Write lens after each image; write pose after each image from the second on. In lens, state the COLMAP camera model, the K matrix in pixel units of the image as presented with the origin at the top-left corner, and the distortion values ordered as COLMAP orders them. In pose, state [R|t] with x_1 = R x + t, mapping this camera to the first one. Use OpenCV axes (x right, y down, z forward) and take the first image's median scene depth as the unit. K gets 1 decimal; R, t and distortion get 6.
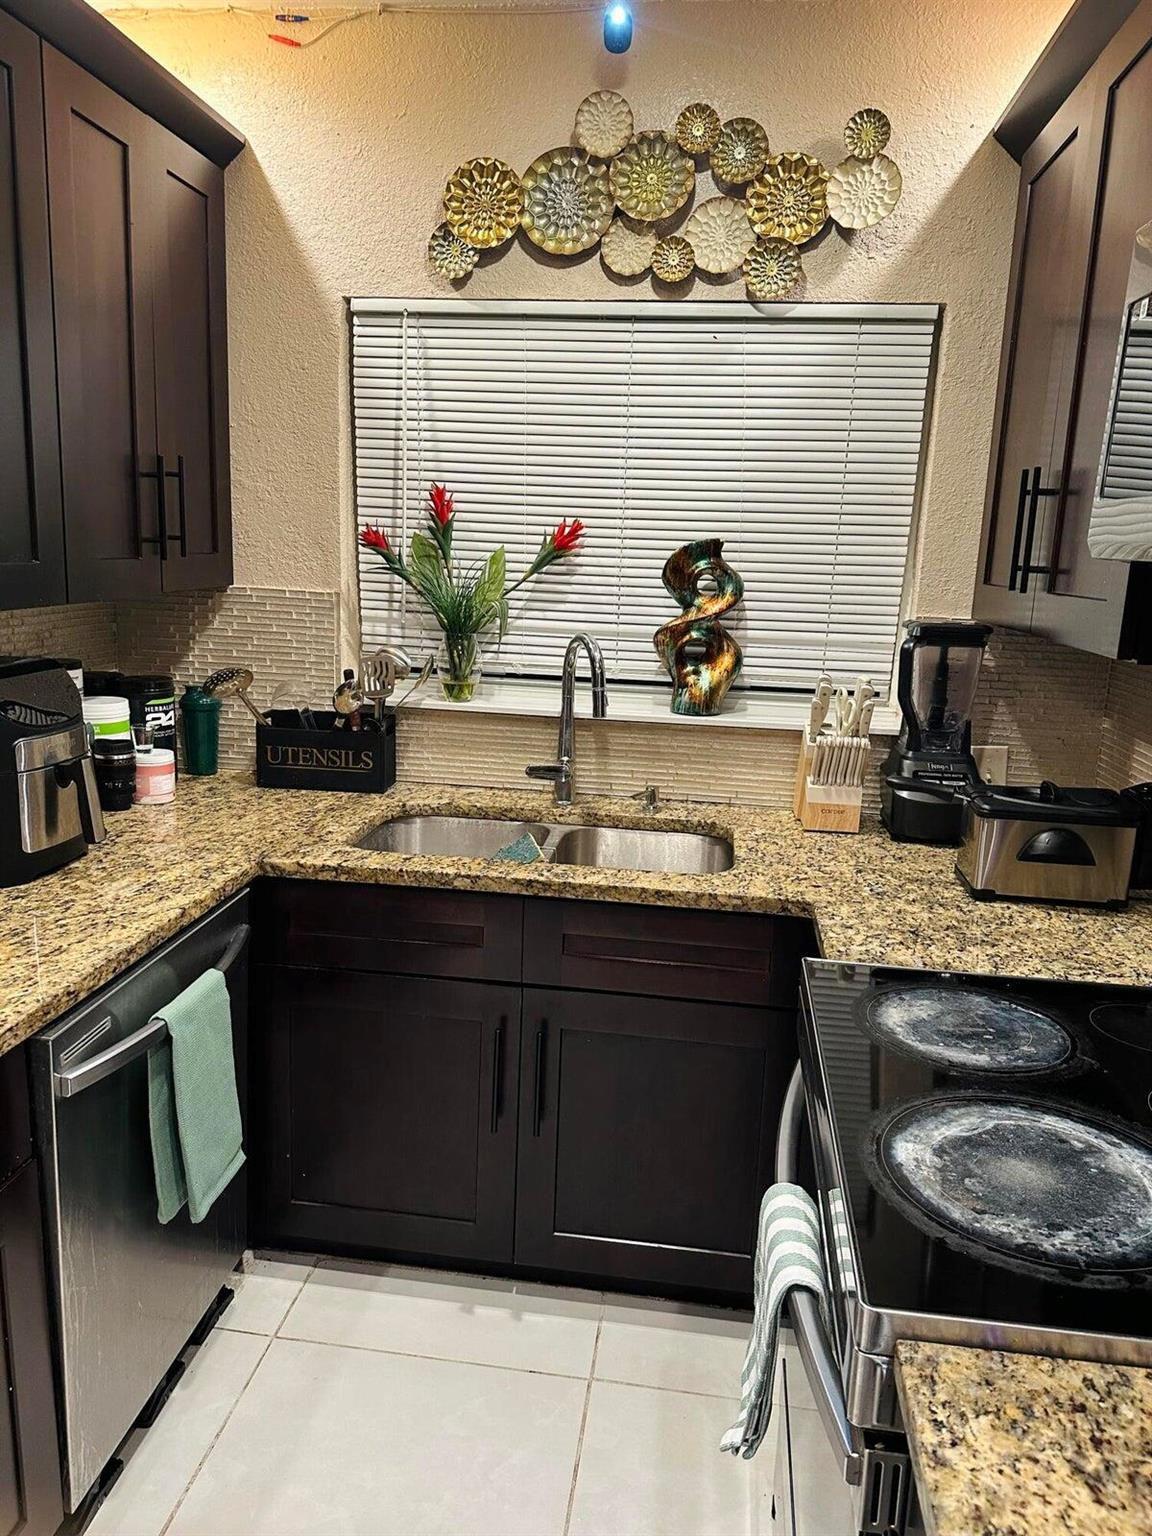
lens RADIAL K [[1074.2, 0, 577.6], [0, 1074.2, 770.3], [0, 0, 1]] dist [0.132831, -0.231030]
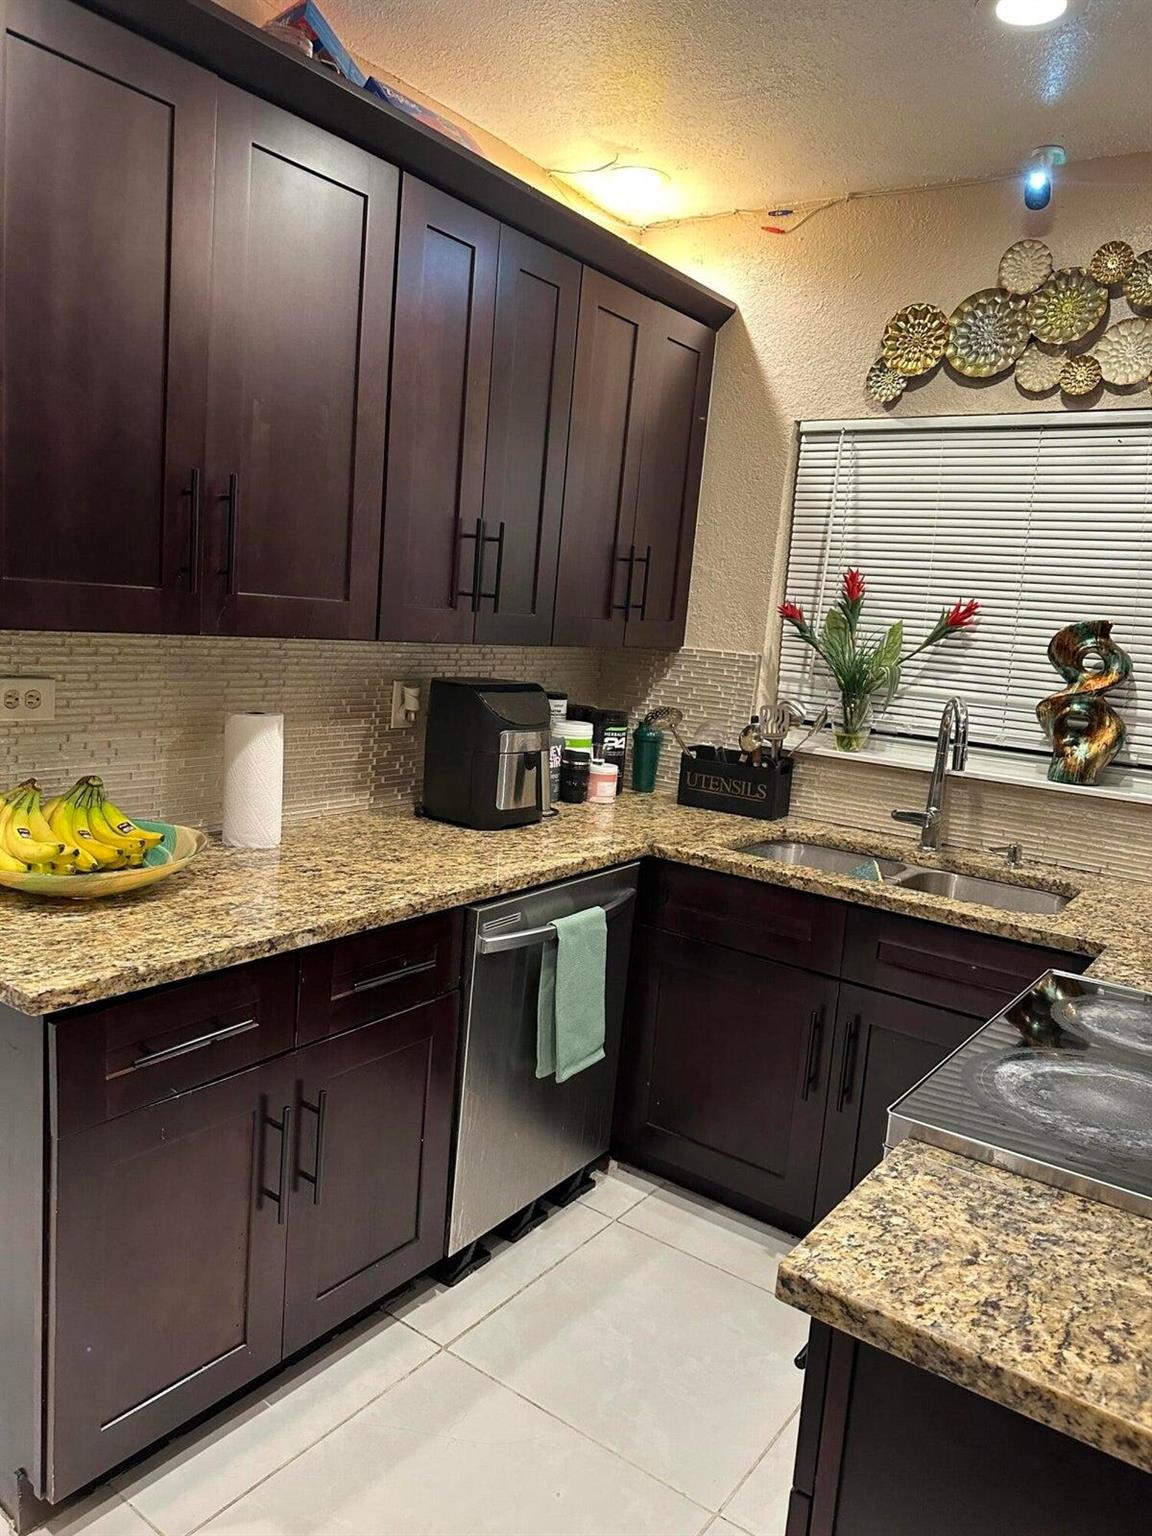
lens RADIAL K [[1074.2, 0, 577.6], [0, 1074.2, 770.3], [0, 0, 1]] dist [0.132831, -0.231030]
pose [[0.885090, 0.101160, -0.454293, 0.176321], [-0.140226, 0.988698, -0.053041, 0.062983], [0.443792, 0.110650, 0.889272, -0.176142]]
